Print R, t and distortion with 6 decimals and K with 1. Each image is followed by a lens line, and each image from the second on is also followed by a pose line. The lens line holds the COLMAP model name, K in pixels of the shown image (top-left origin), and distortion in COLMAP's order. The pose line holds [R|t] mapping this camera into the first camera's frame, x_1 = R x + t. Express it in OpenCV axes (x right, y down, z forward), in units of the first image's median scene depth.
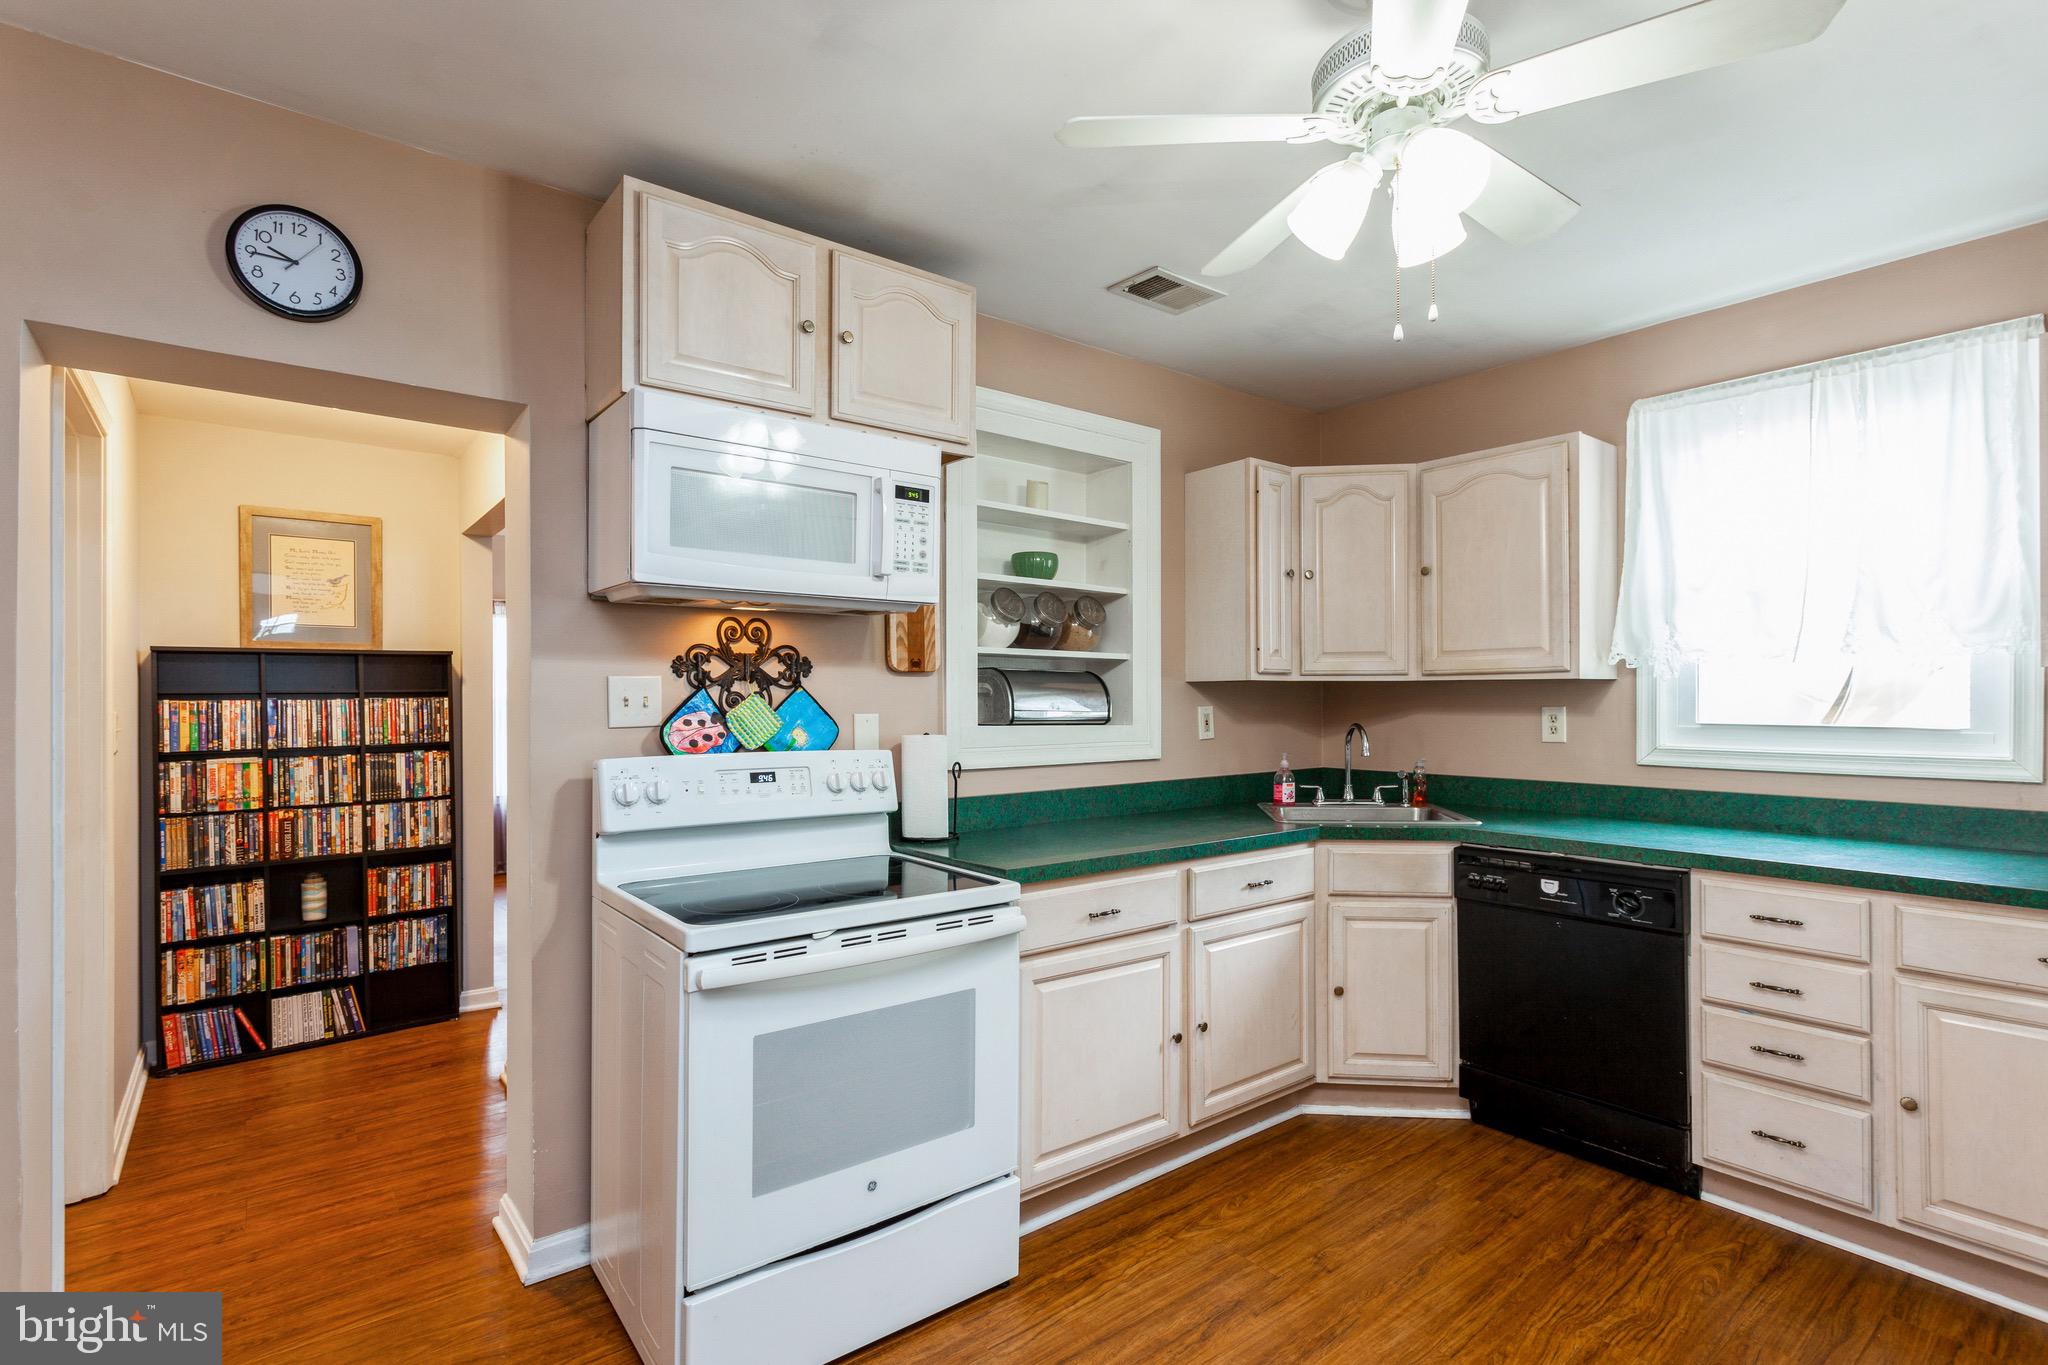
lens RADIAL K [[987.5, 0, 1020.3], [0, 987.5, 689.3], [0, 0, 1]] dist [0.004065, 0.001459]
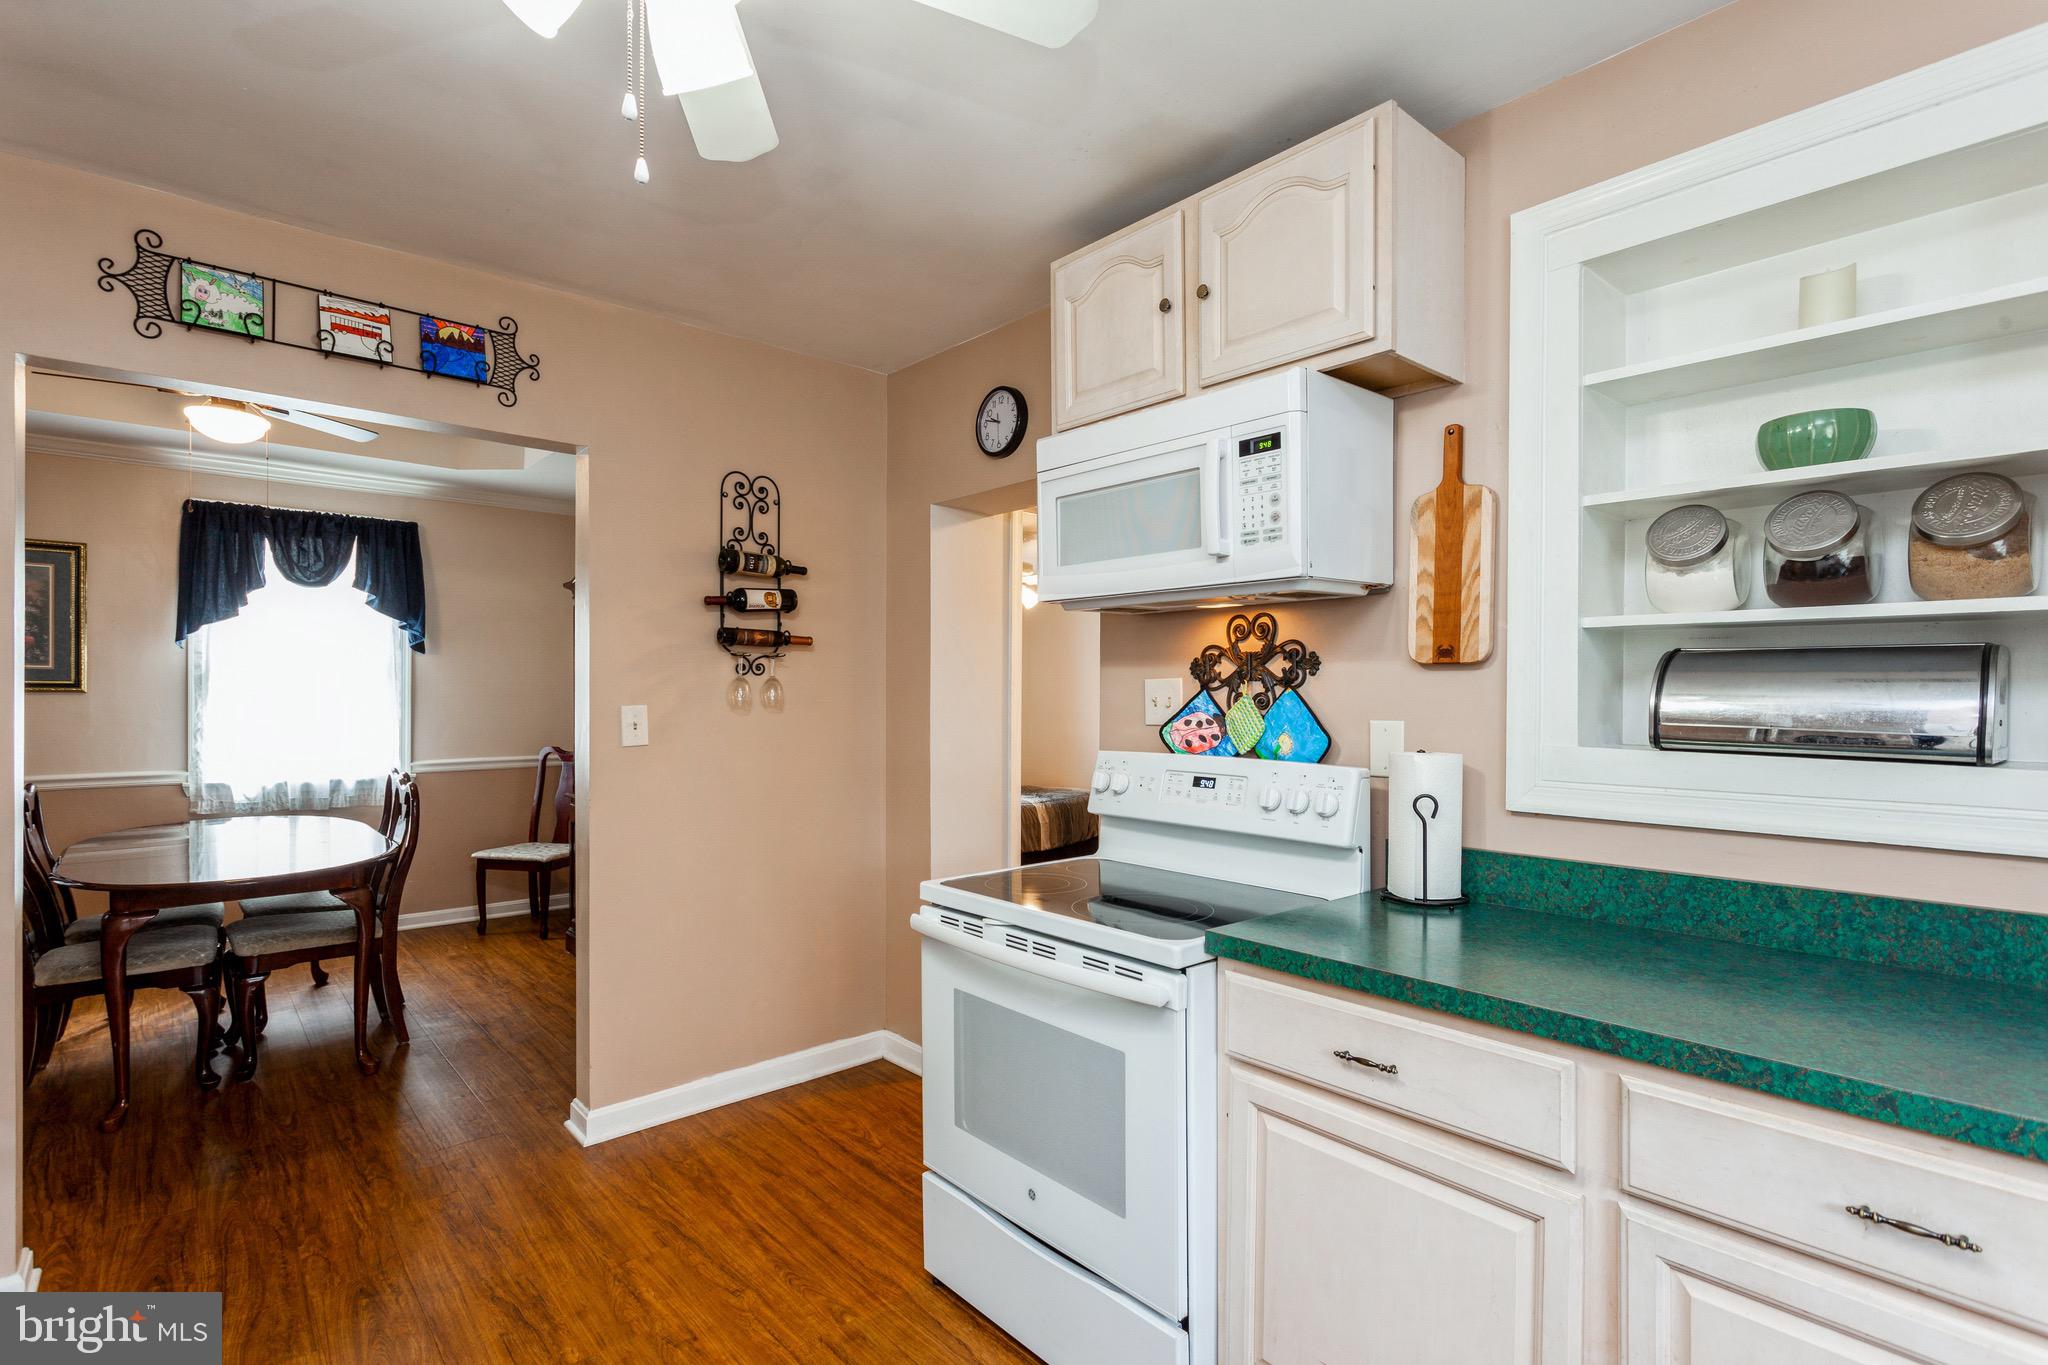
lens RADIAL K [[987.5, 0, 1020.4], [0, 987.5, 694.9], [0, 0, 1]] dist [0.004065, 0.001459]
pose [[0.047947, 0.002135, -0.998848, 0.665986], [0.008986, 0.999956, 0.002569, 0.000197], [0.998809, -0.009099, 0.047926, 0.753490]]
